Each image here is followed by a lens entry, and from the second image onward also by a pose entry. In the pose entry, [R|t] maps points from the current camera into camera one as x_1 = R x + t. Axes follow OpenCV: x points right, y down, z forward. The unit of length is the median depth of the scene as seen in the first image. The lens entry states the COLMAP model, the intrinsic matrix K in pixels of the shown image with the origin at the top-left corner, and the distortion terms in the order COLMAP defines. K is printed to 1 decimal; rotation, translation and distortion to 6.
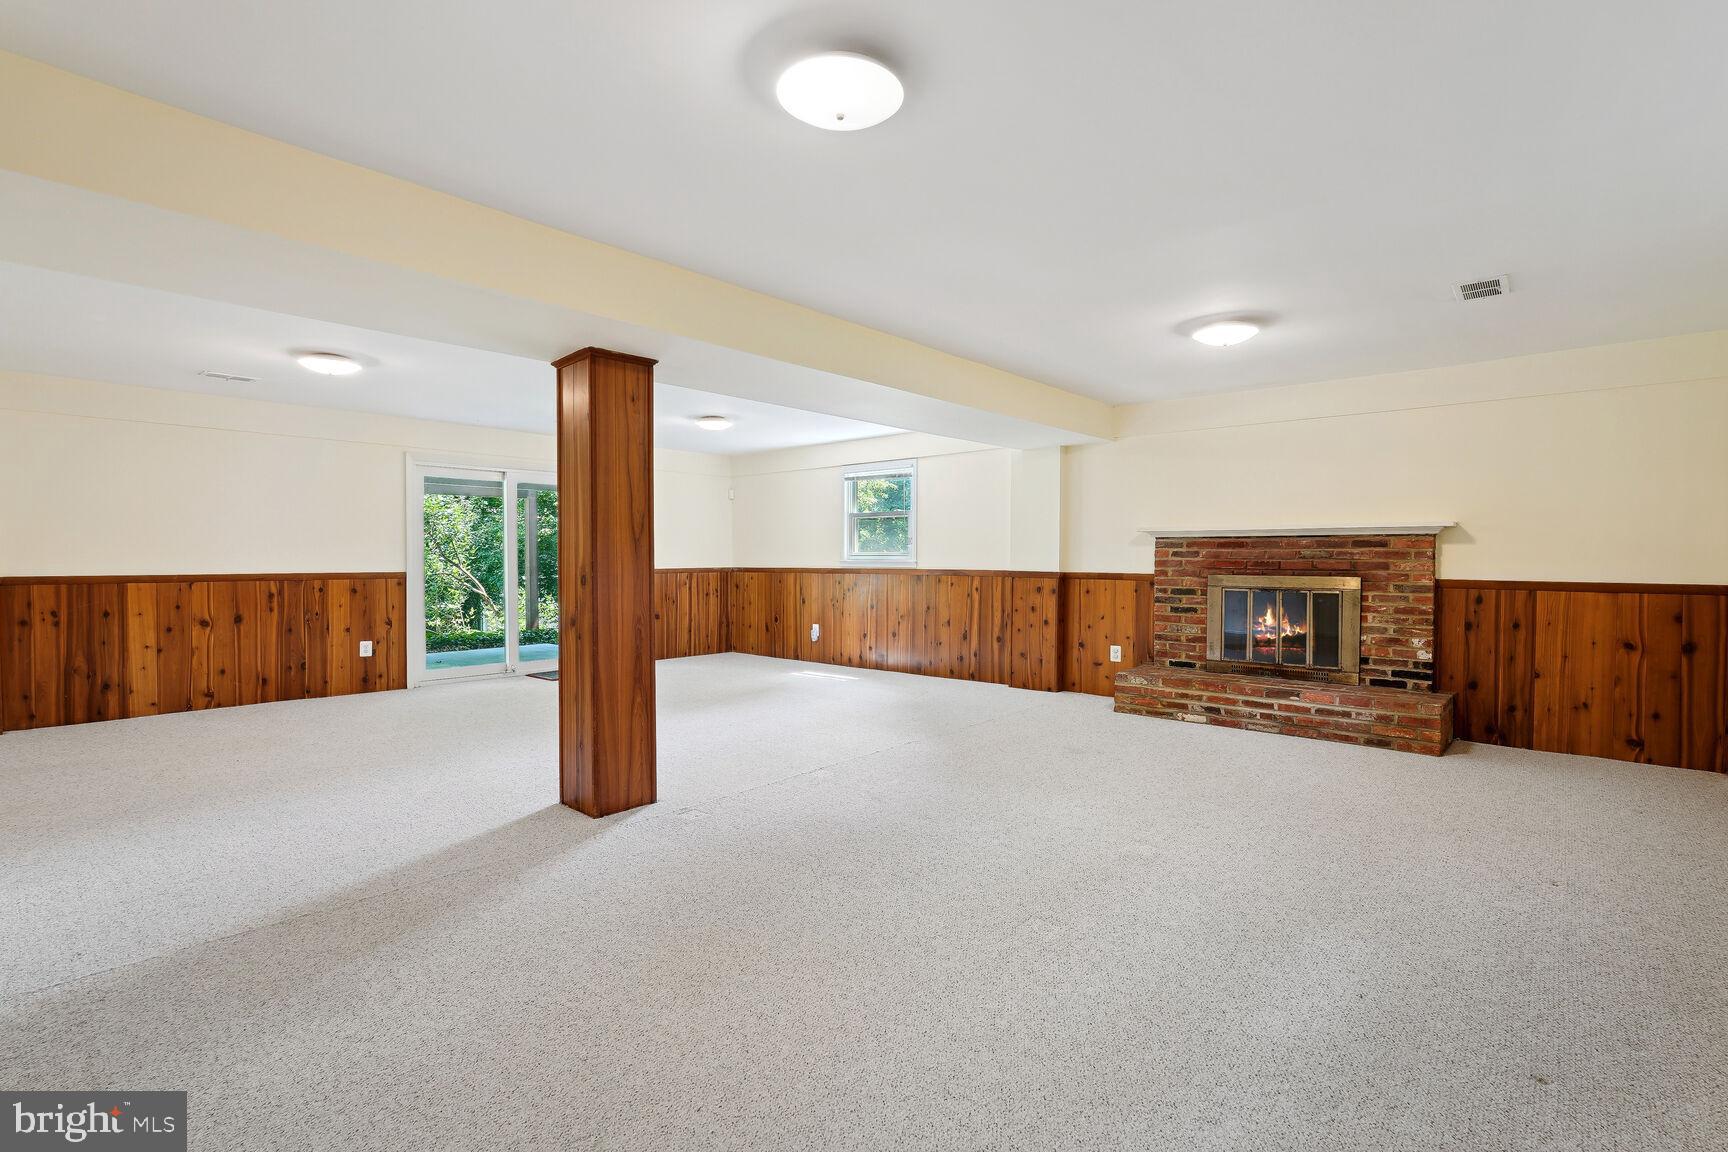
lens RADIAL K [[836.4, 0, 864.0], [0, 836.4, 576.0], [0, 0, 1]] dist [0.000848, 0.000116]
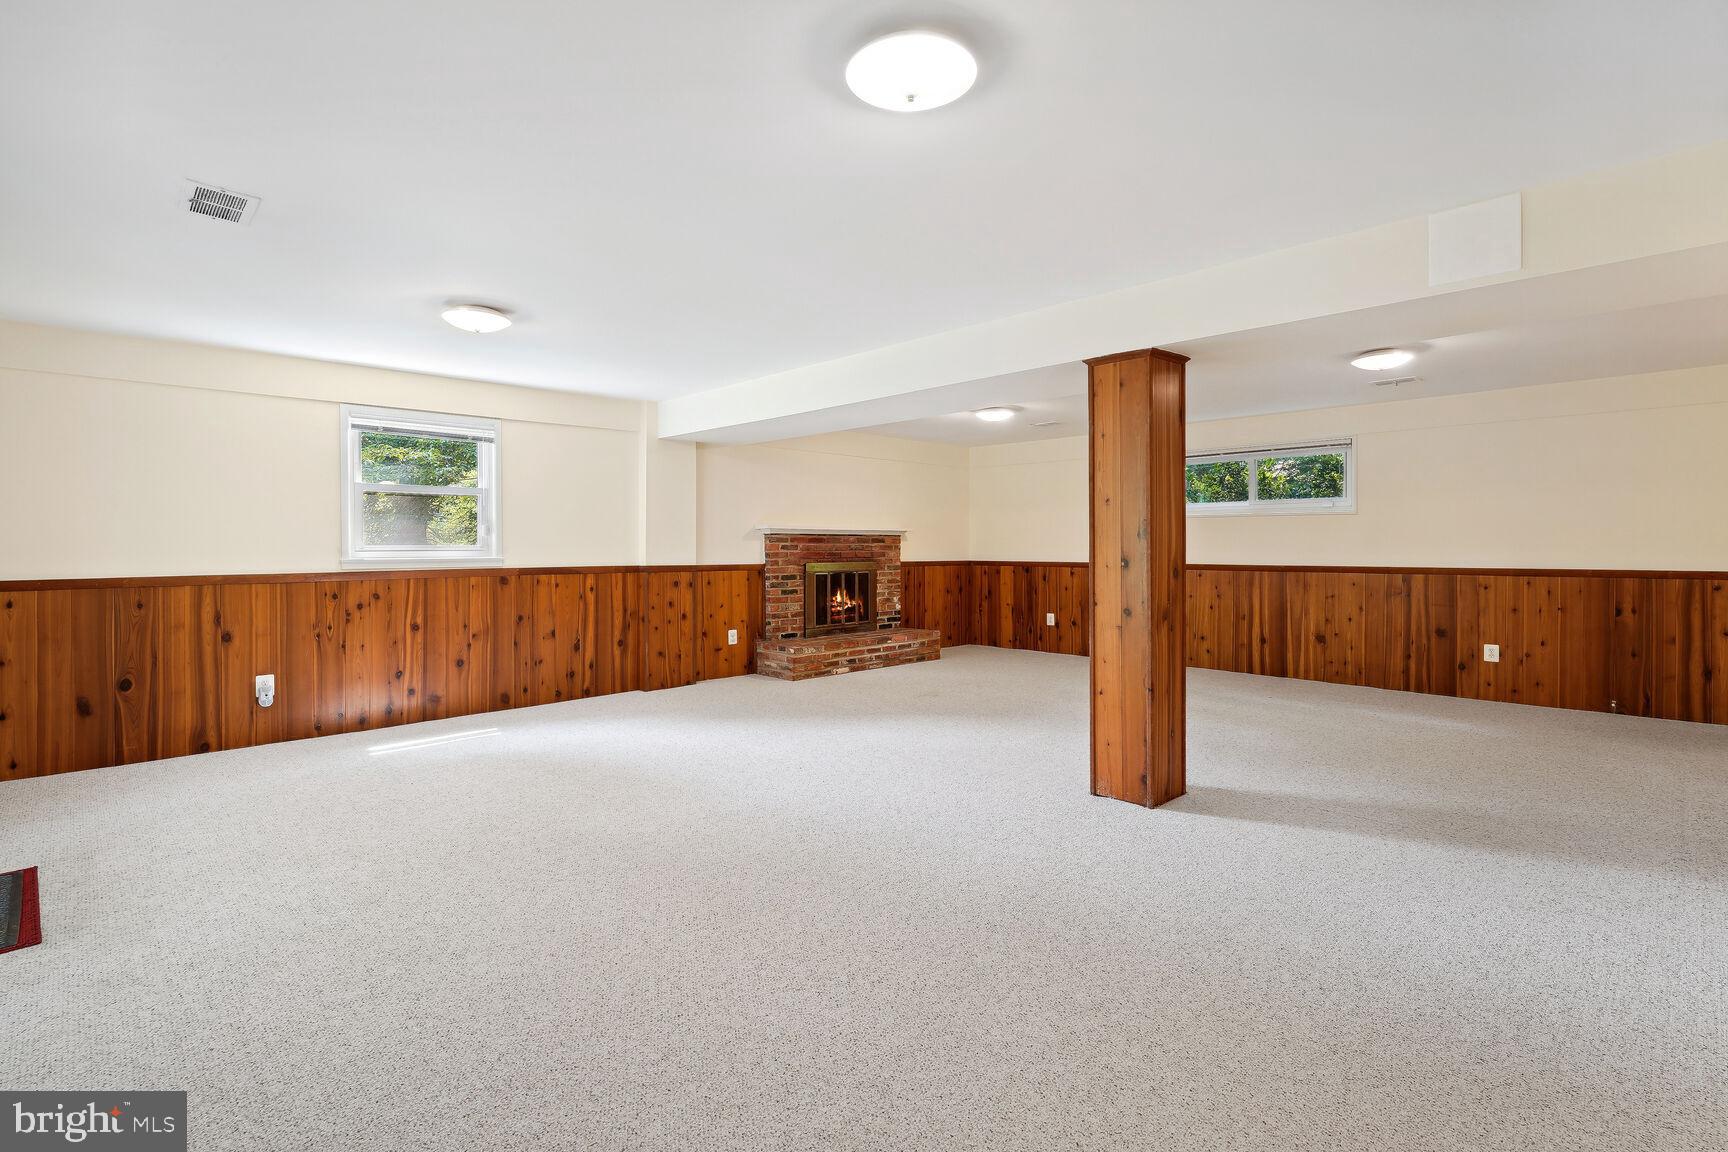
lens RADIAL K [[836.8, 0, 864.7], [0, 836.8, 549.2], [0, 0, 1]] dist [-0.000754, -0.000092]
pose [[0.045125, -0.004441, 0.998971, -0.878092], [0.028498, 0.999589, 0.003156, -0.024434], [-0.998575, 0.028326, 0.045233, 0.844535]]
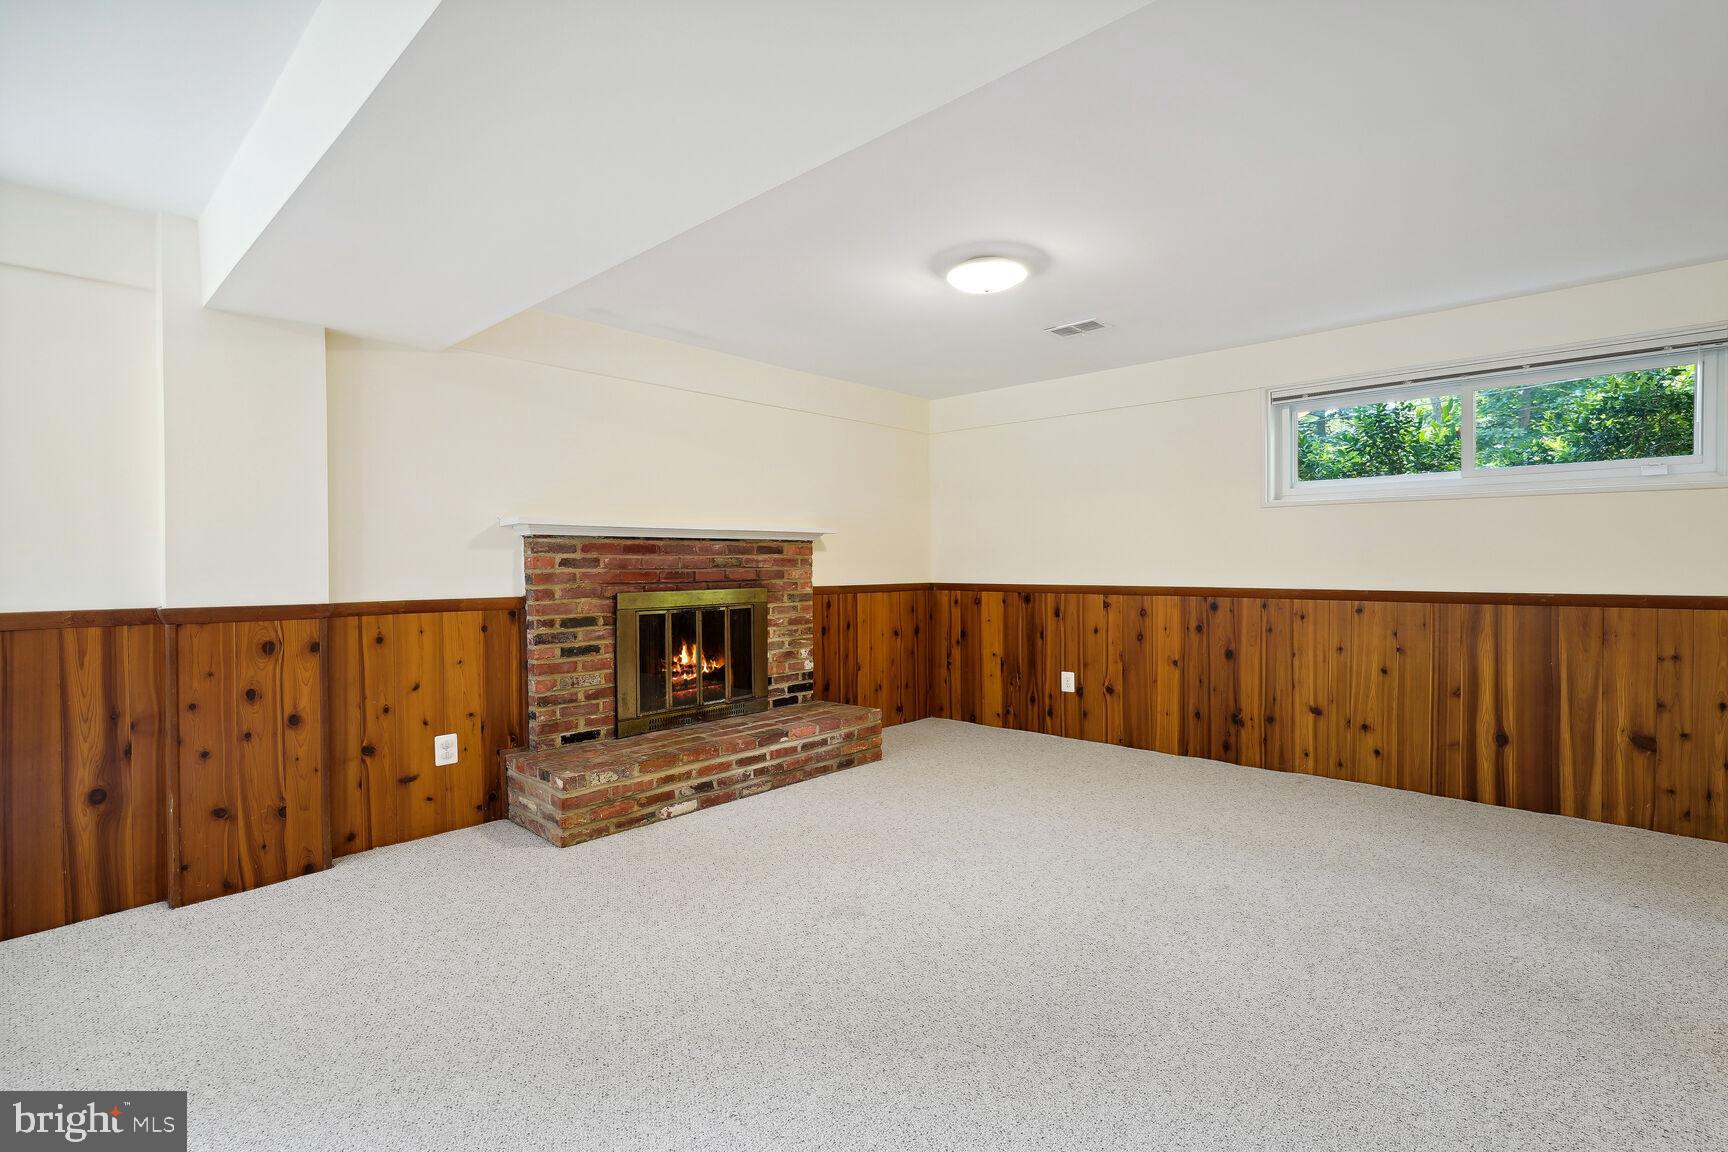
lens RADIAL K [[805.7, 0, 841.9], [0, 805.7, 576.6], [0, 0, 1]] dist [-0.000035, 0.000171]
pose [[0.022821, -0.020004, 0.999539, -0.226796], [0.033413, 0.999257, 0.019236, -0.021261], [-0.999181, 0.032958, 0.023473, 0.800238]]
